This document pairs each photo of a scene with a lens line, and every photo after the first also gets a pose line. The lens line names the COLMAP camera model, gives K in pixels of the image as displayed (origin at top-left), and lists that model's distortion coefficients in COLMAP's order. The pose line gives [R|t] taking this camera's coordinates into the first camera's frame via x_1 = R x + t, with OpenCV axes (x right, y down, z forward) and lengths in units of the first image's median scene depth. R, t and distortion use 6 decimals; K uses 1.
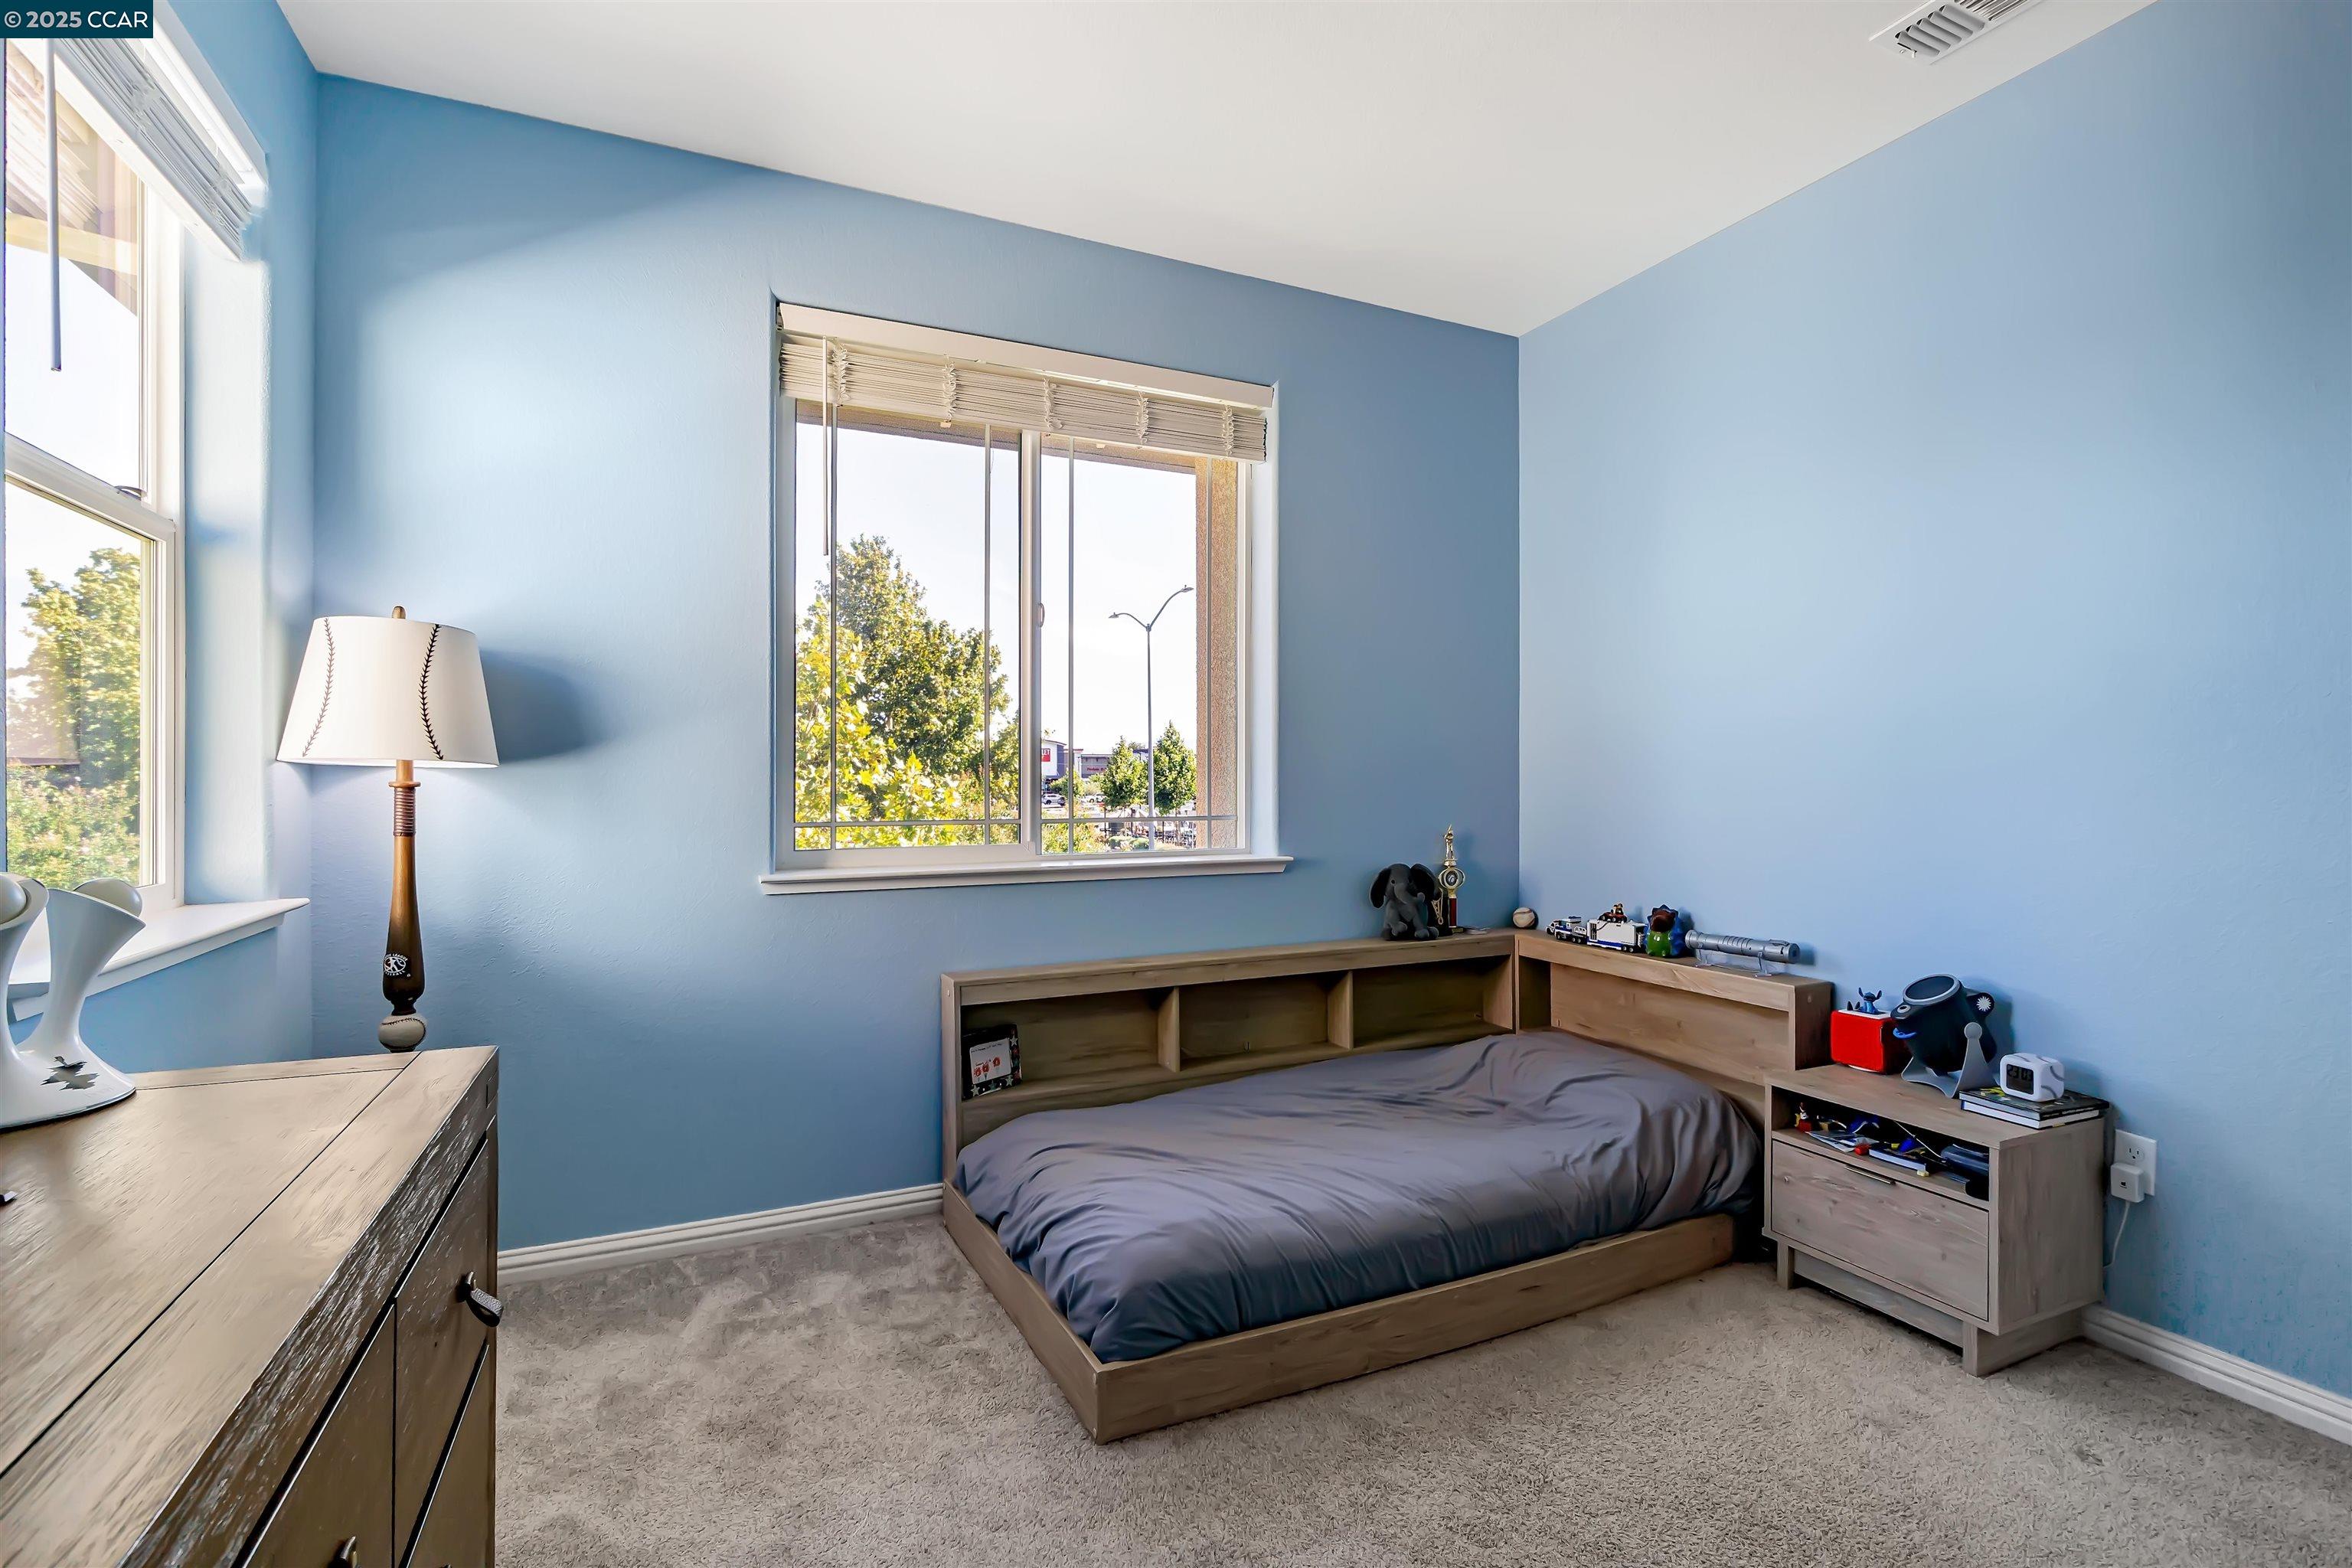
lens RADIAL K [[1041.9, 0, 1177.0], [0, 1041.9, 781.9], [0, 0, 1]] dist [-0.003380, 0.000628]
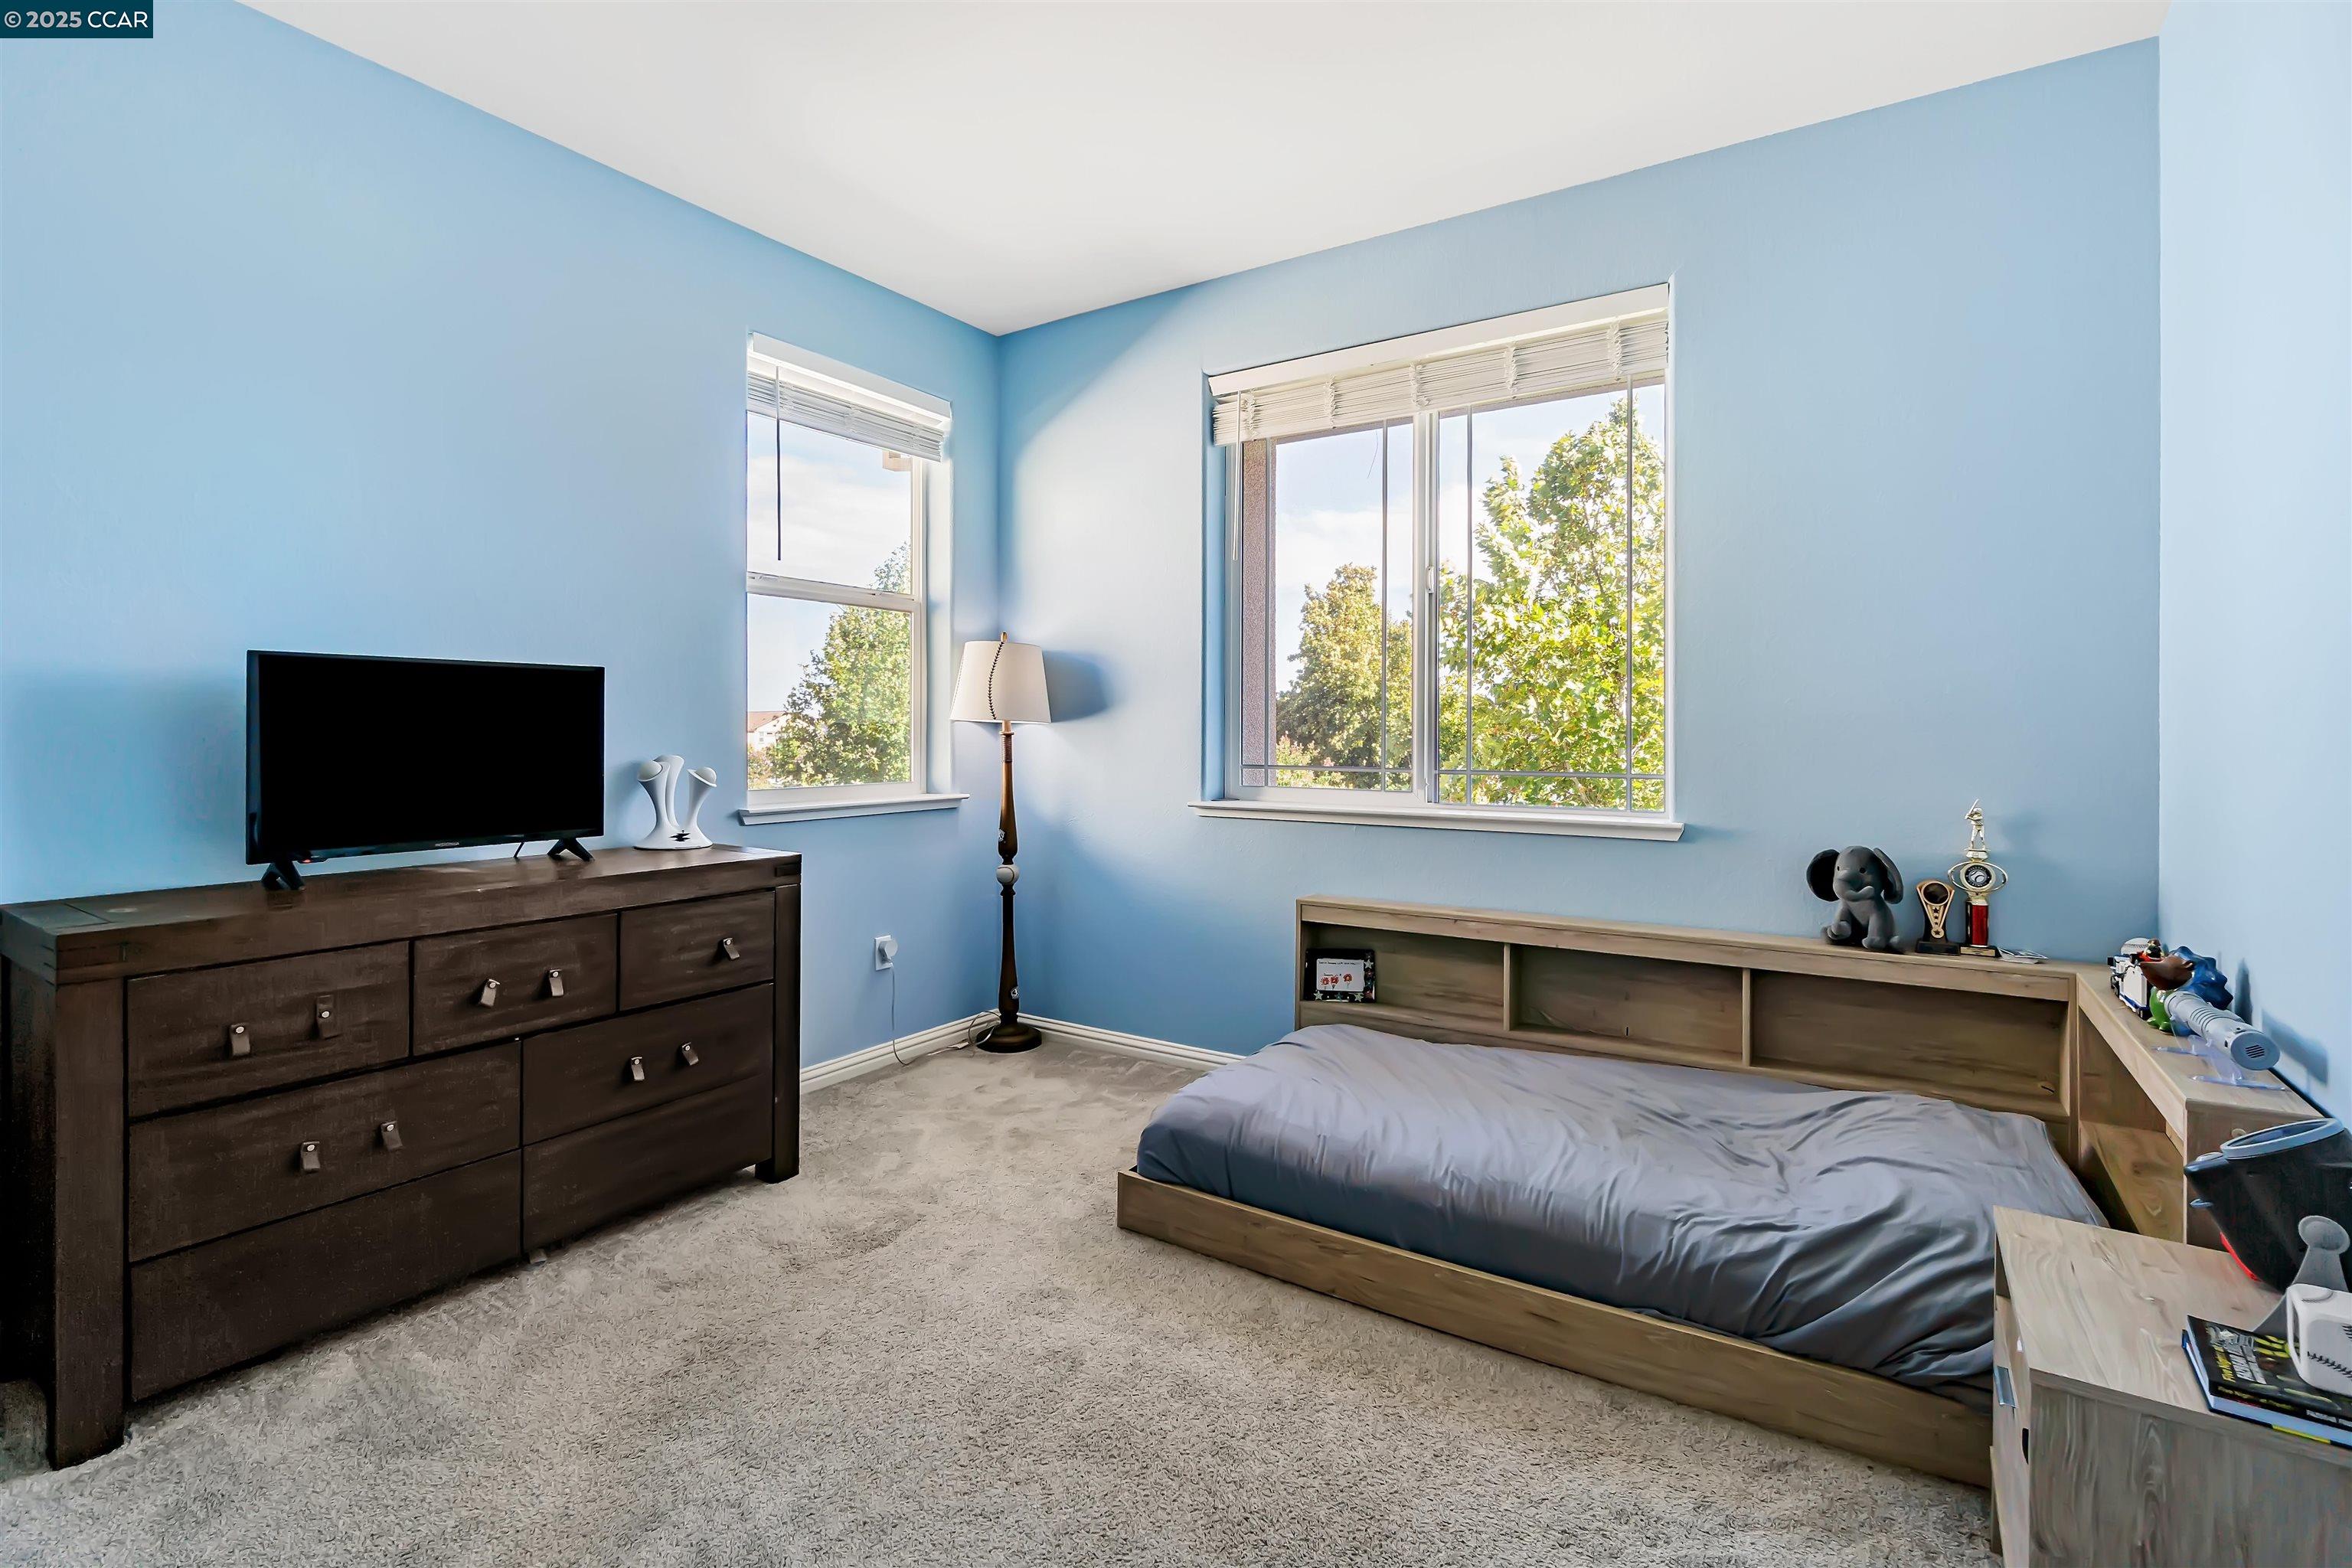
lens RADIAL K [[1041.9, 0, 1135.9], [0, 1041.9, 732.7], [0, 0, 1]] dist [-0.003380, 0.000628]
pose [[0.543329, 0.005421, -0.839502, 0.691715], [-0.005618, 0.999980, 0.002821, -0.003614], [0.839501, 0.003184, 0.543349, 0.185906]]
